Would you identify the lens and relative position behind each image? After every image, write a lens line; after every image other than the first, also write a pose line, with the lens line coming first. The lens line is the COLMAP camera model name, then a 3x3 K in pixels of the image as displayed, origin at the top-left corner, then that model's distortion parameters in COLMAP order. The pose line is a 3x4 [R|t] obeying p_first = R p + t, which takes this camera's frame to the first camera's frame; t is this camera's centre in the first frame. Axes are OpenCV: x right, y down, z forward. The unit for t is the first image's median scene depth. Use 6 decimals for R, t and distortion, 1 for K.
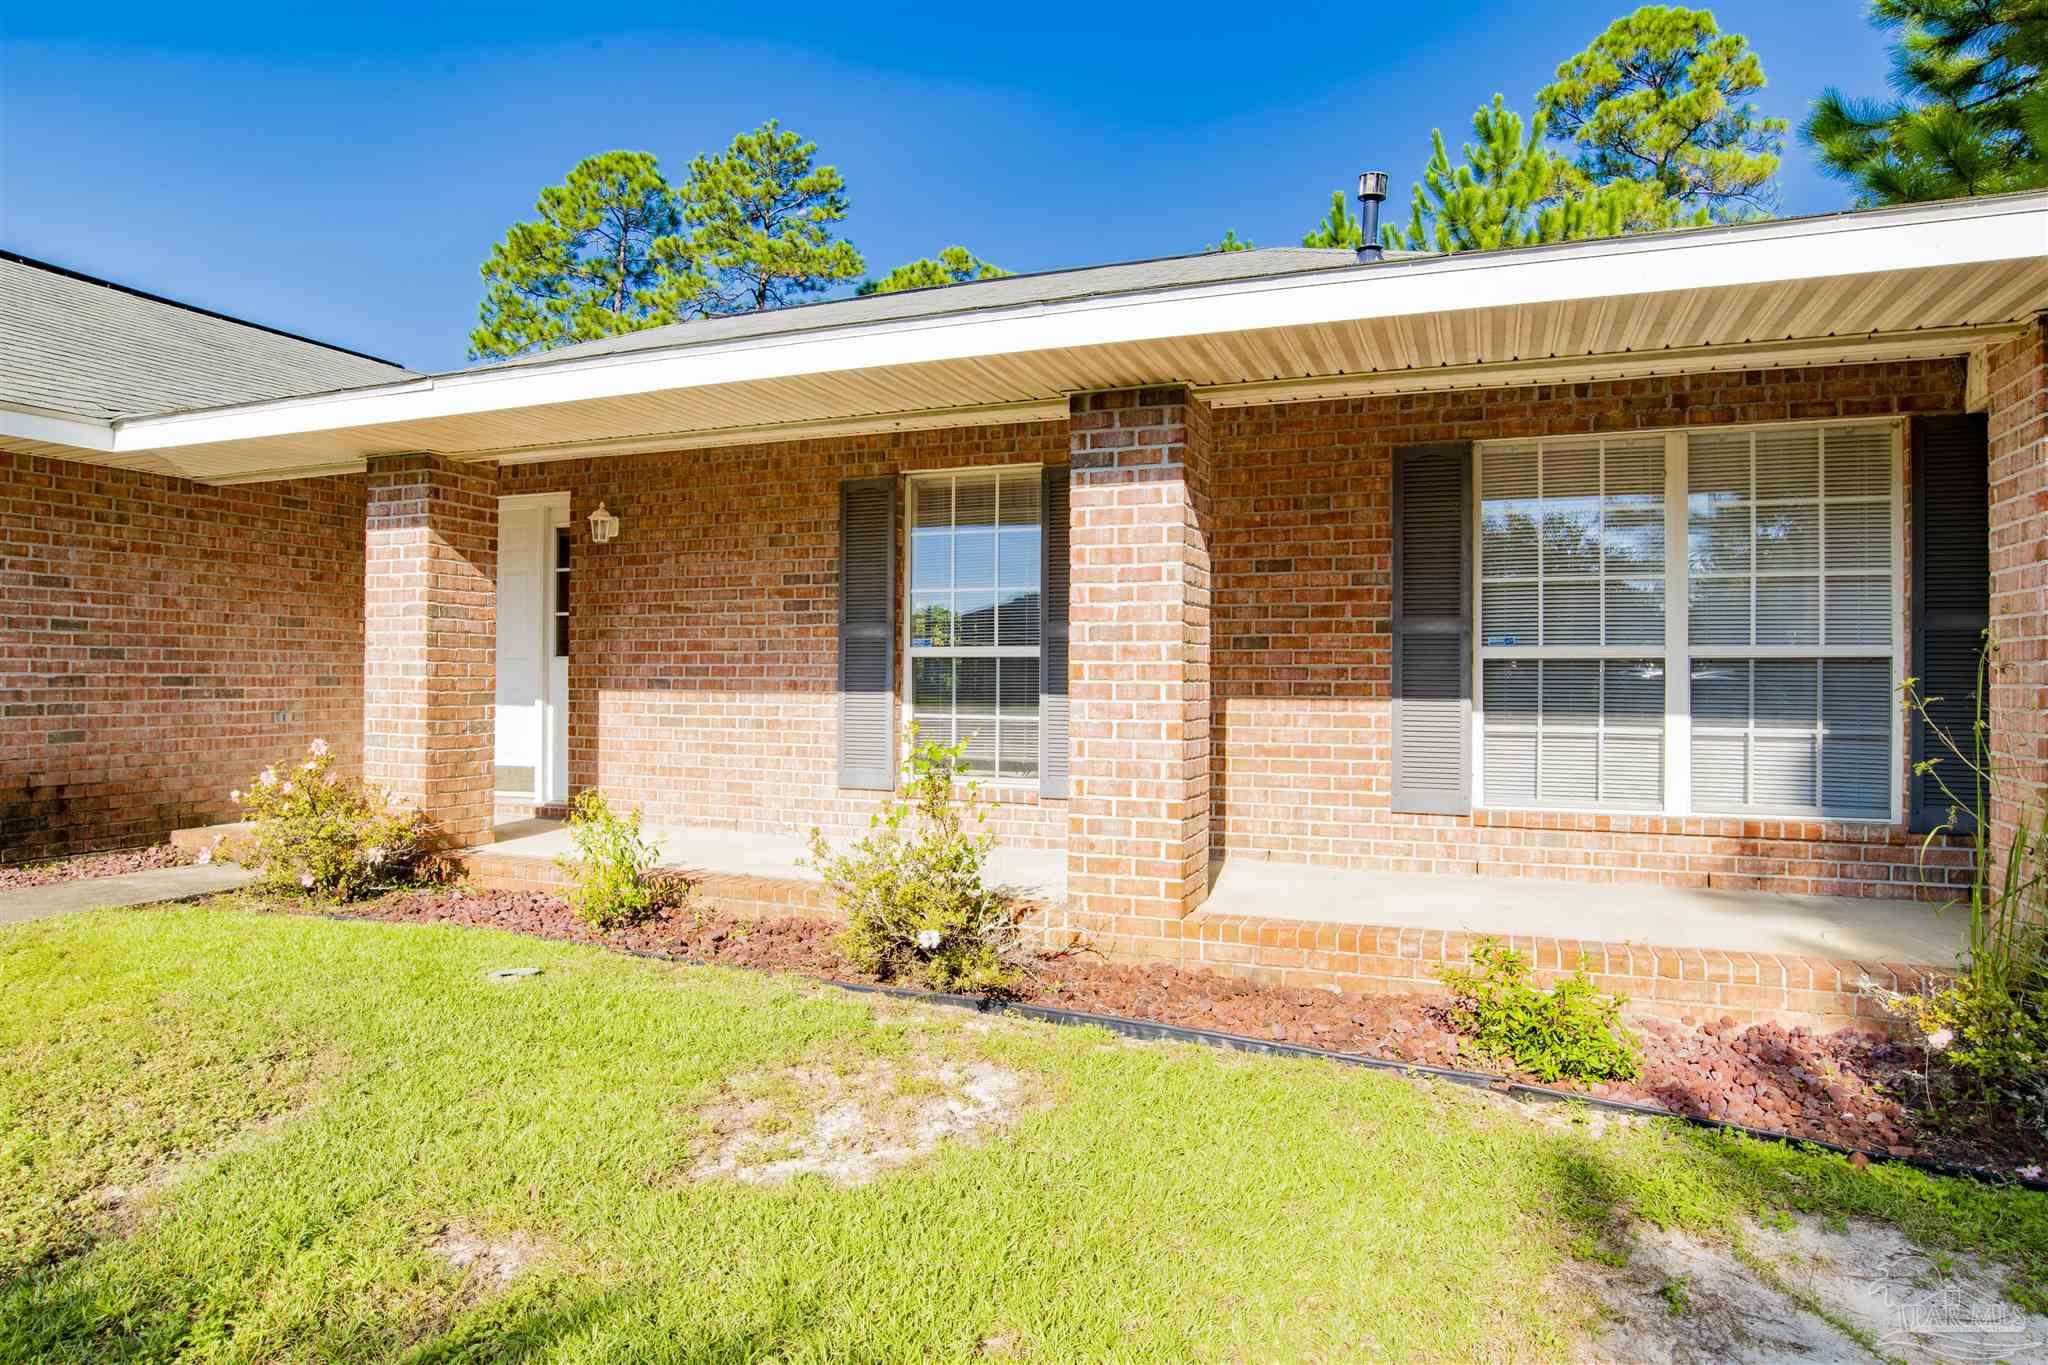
lens RADIAL K [[1155.2, 0, 1029.0], [0, 1155.2, 700.0], [0, 0, 1]] dist [-0.049358, 0.015917]
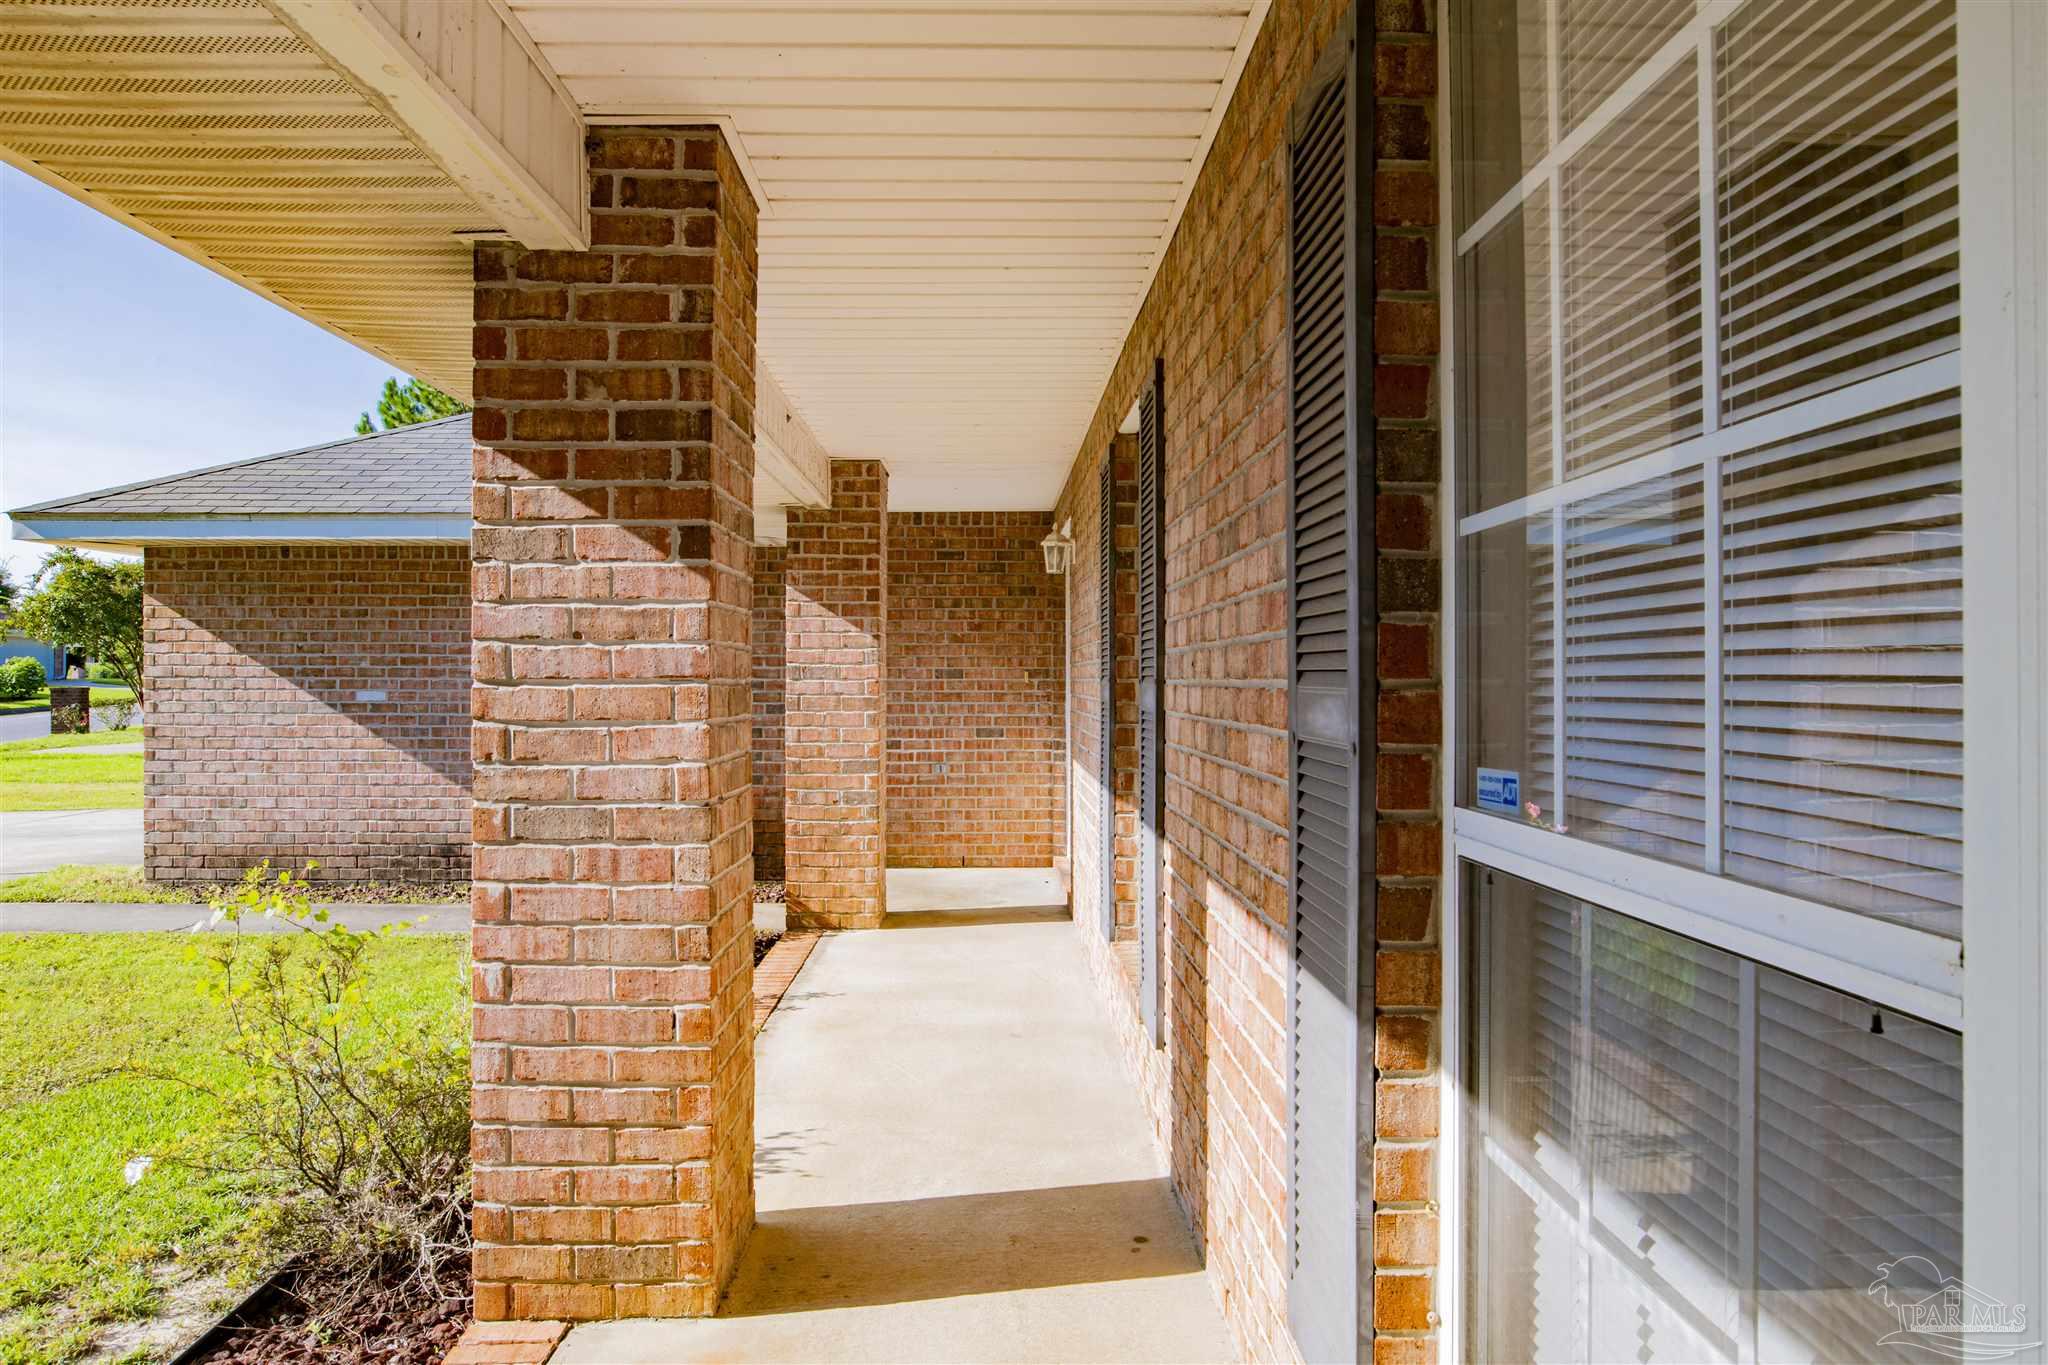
lens RADIAL K [[1327.2, 0, 1024.3], [0, 1327.2, 685.1], [0, 0, 1]] dist [-0.000414, -0.000027]
pose [[0.395569, -0.002628, -0.918433, 0.479191], [-0.015746, 0.999830, -0.009643, -0.051433], [0.918301, 0.018276, 0.395460, 0.632067]]
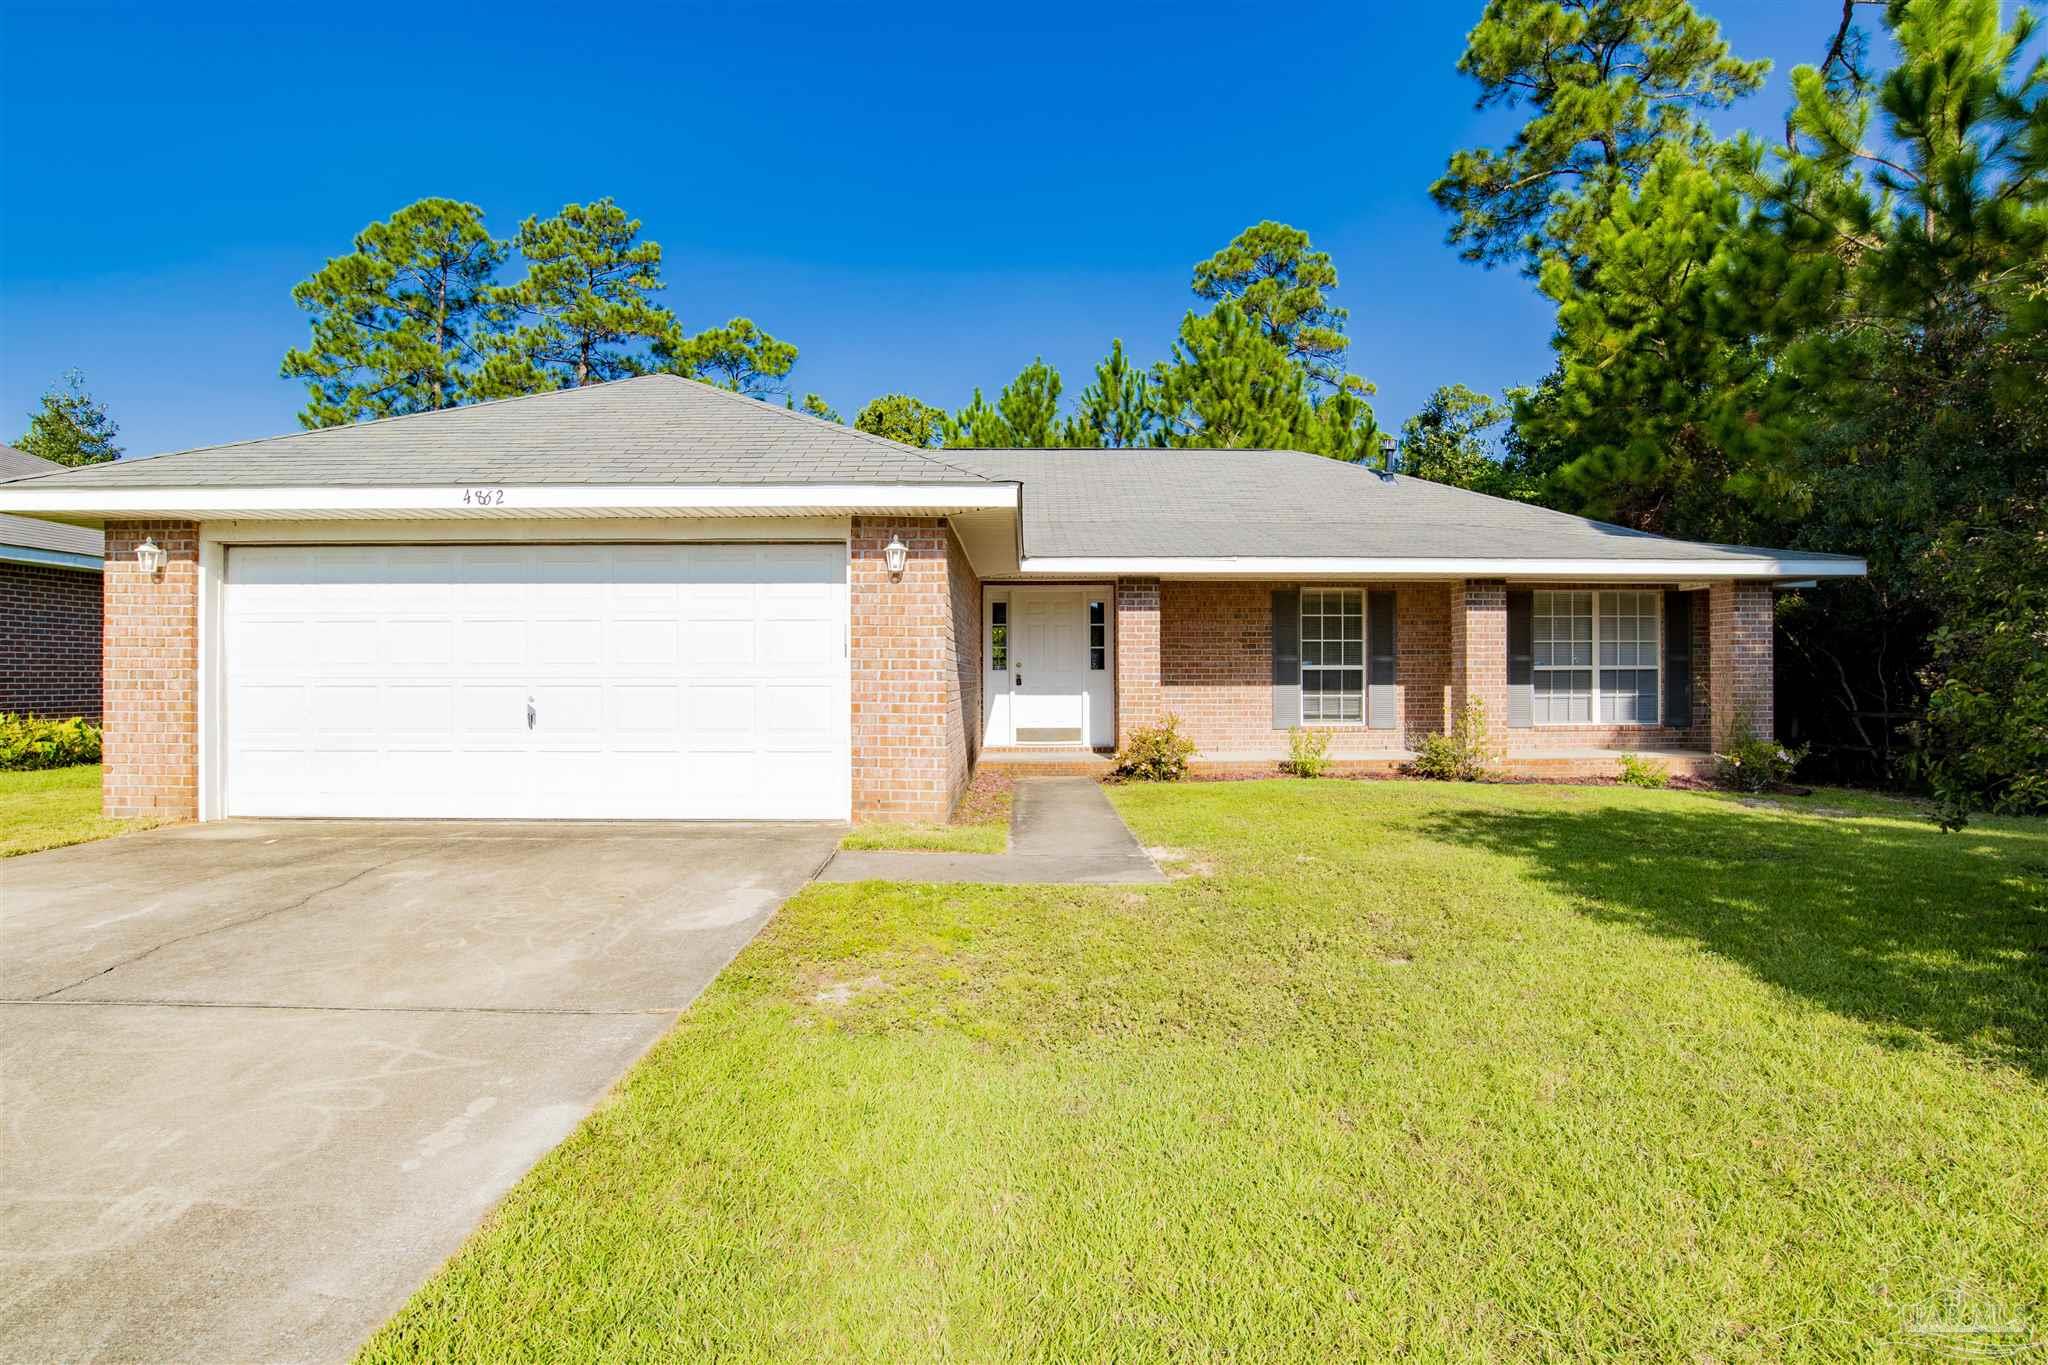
lens RADIAL K [[1047.6, 0, 1035.9], [0, 1047.6, 680.4], [0, 0, 1]] dist [-0.055789, 0.016551]
pose [[0.925595, -0.007683, 0.378438, -1.373701], [0.015082, 0.999749, -0.016592, 0.009822], [-0.378216, 0.021065, 0.925478, -0.696151]]
